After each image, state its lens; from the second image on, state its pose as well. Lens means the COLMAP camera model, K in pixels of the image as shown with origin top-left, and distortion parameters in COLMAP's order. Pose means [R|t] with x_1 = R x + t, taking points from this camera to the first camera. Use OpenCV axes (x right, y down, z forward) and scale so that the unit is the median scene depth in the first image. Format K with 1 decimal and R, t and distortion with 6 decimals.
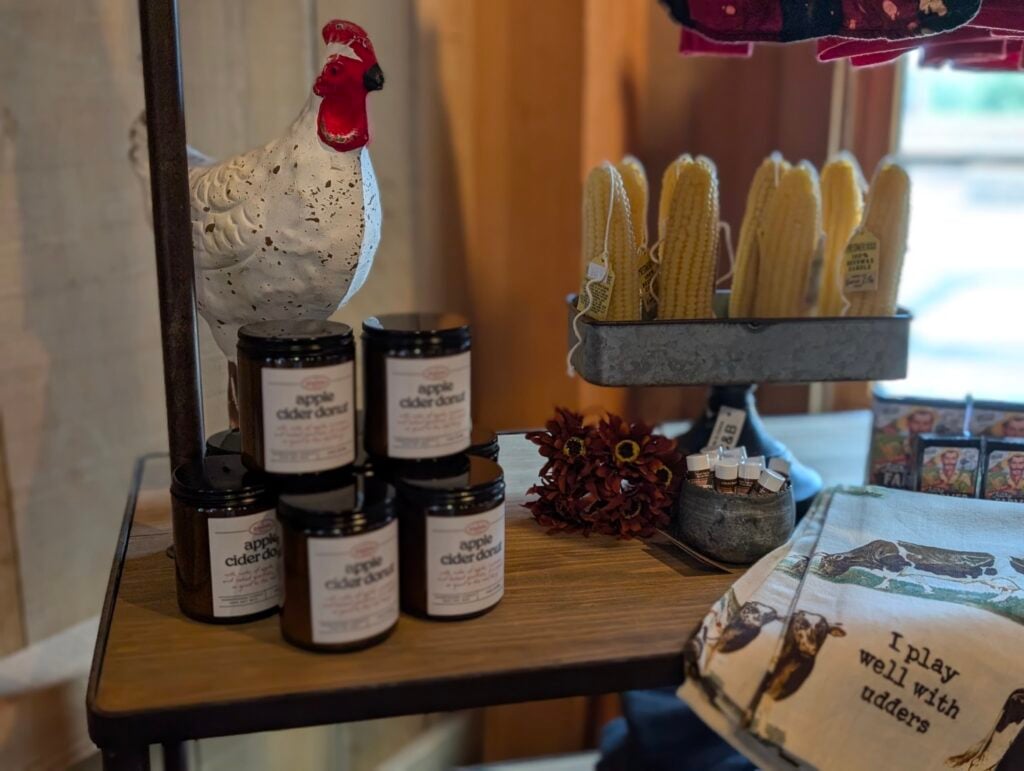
lens RADIAL K [[1102.5, 0, 549.0], [0, 1102.5, 380.7], [0, 0, 1]] dist [0.099204, -0.284853]
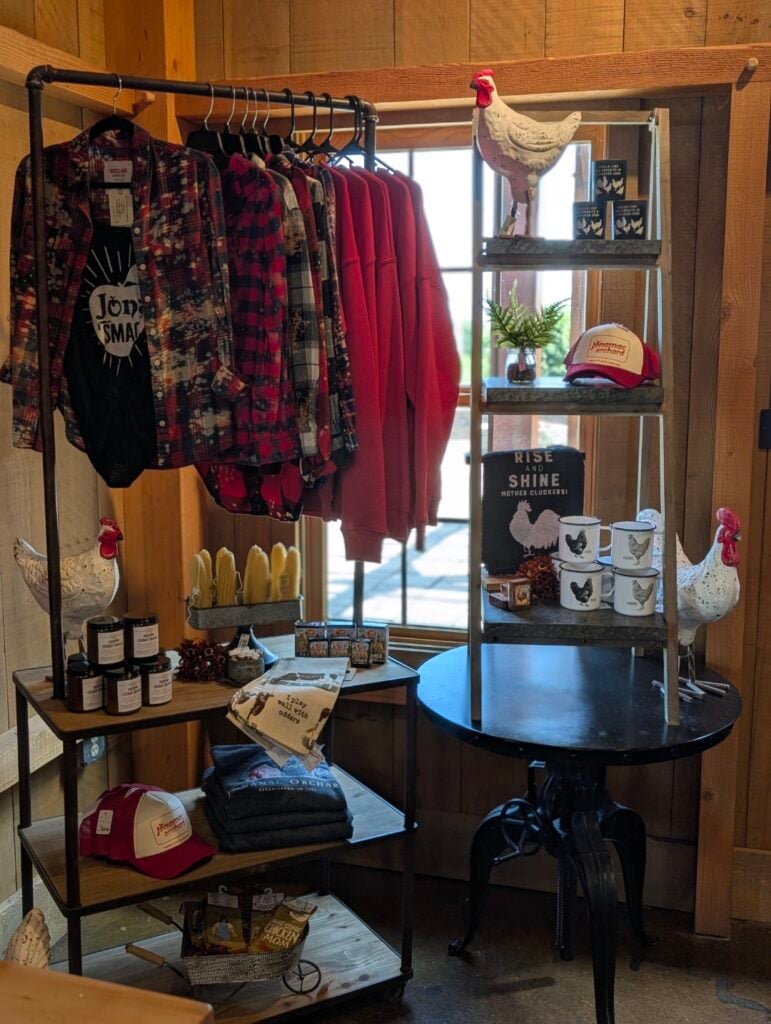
lens RADIAL K [[1102.5, 0, 392.2], [0, 1102.5, 514.0], [0, 0, 1]] dist [0.099204, -0.284853]
pose [[0.971438, -0.049285, 0.232120, -0.132873], [0.068816, 0.994668, -0.076809, -0.044395], [-0.227097, 0.090589, 0.969650, -2.189463]]
